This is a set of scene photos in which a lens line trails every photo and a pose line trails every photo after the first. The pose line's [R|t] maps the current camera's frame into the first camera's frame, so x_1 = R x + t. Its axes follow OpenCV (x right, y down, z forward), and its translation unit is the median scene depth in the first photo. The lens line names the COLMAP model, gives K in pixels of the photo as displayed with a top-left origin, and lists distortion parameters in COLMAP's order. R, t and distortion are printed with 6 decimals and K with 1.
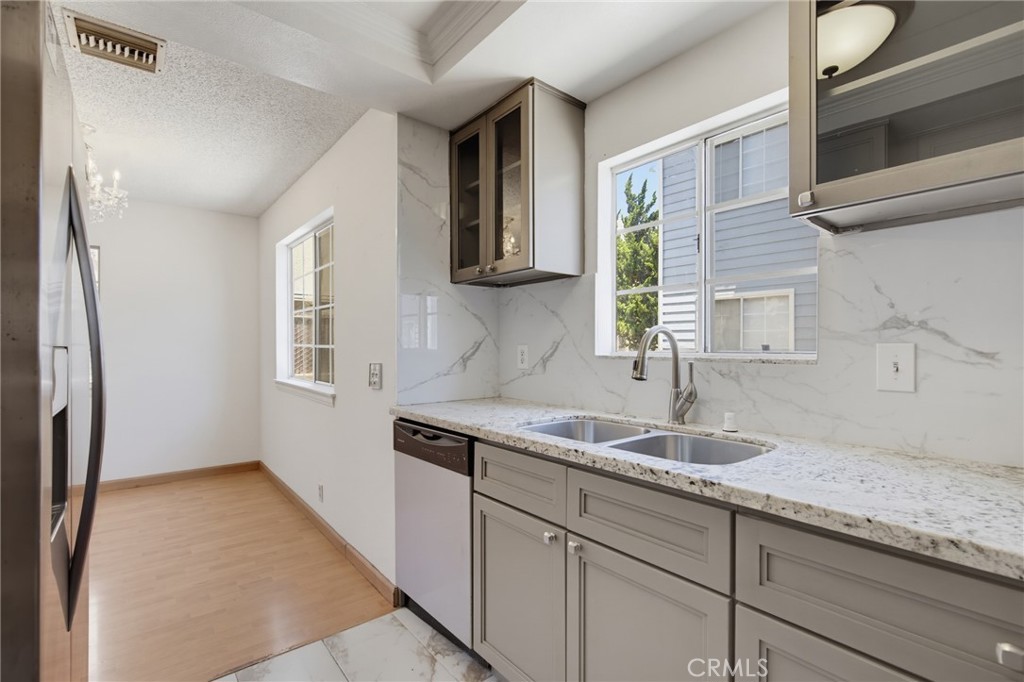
lens RADIAL K [[465.2, 0, 518.6], [0, 465.2, 344.4], [0, 0, 1]] dist [-0.000884, 0.000270]
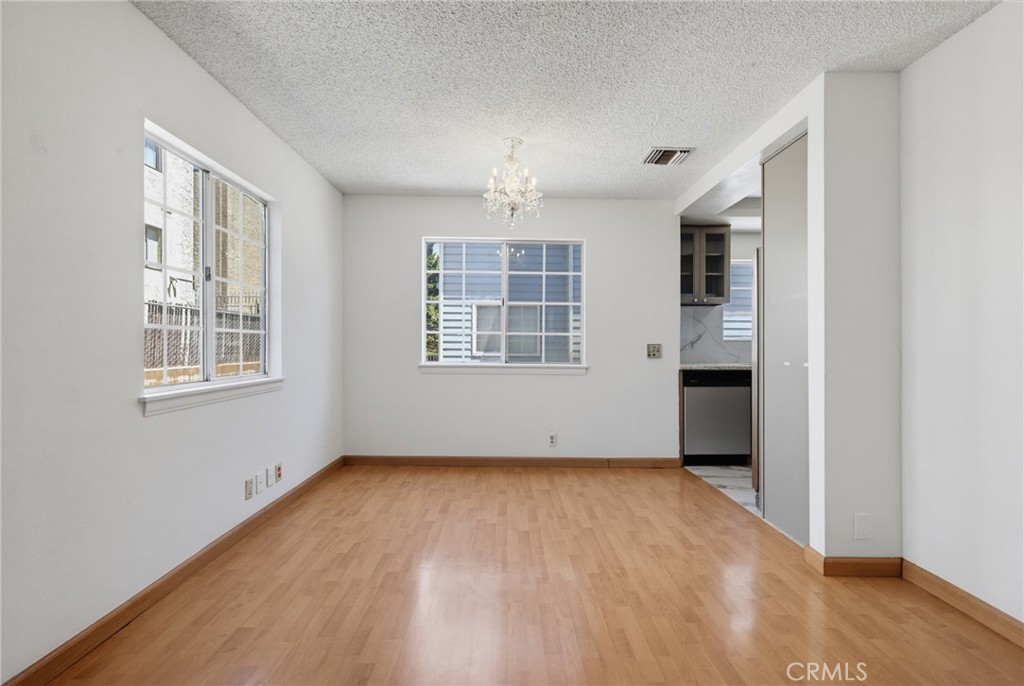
lens RADIAL K [[483.4, 0, 512.0], [0, 483.4, 343.0], [0, 0, 1]] dist [0.000168, 0.000113]
pose [[0.624137, 0.004866, 0.781300, -2.264544], [-0.008847, 0.999961, 0.000839, 0.041083], [-0.781265, -0.007436, 0.624155, 0.281537]]
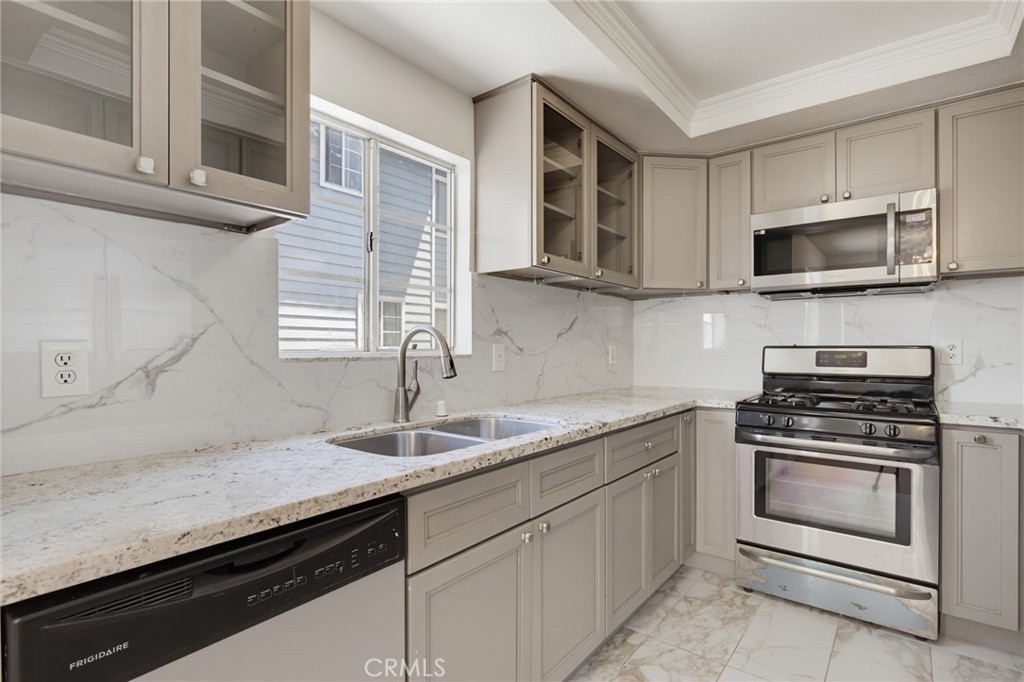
lens RADIAL K [[485.5, 0, 515.0], [0, 485.5, 347.9], [0, 0, 1]] dist [-0.000936, 0.000003]
pose [[-0.191069, -0.004395, 0.981567, -0.574642], [-0.004898, 0.999982, 0.003524, 0.004023], [-0.981564, -0.004135, -0.191087, 0.743365]]
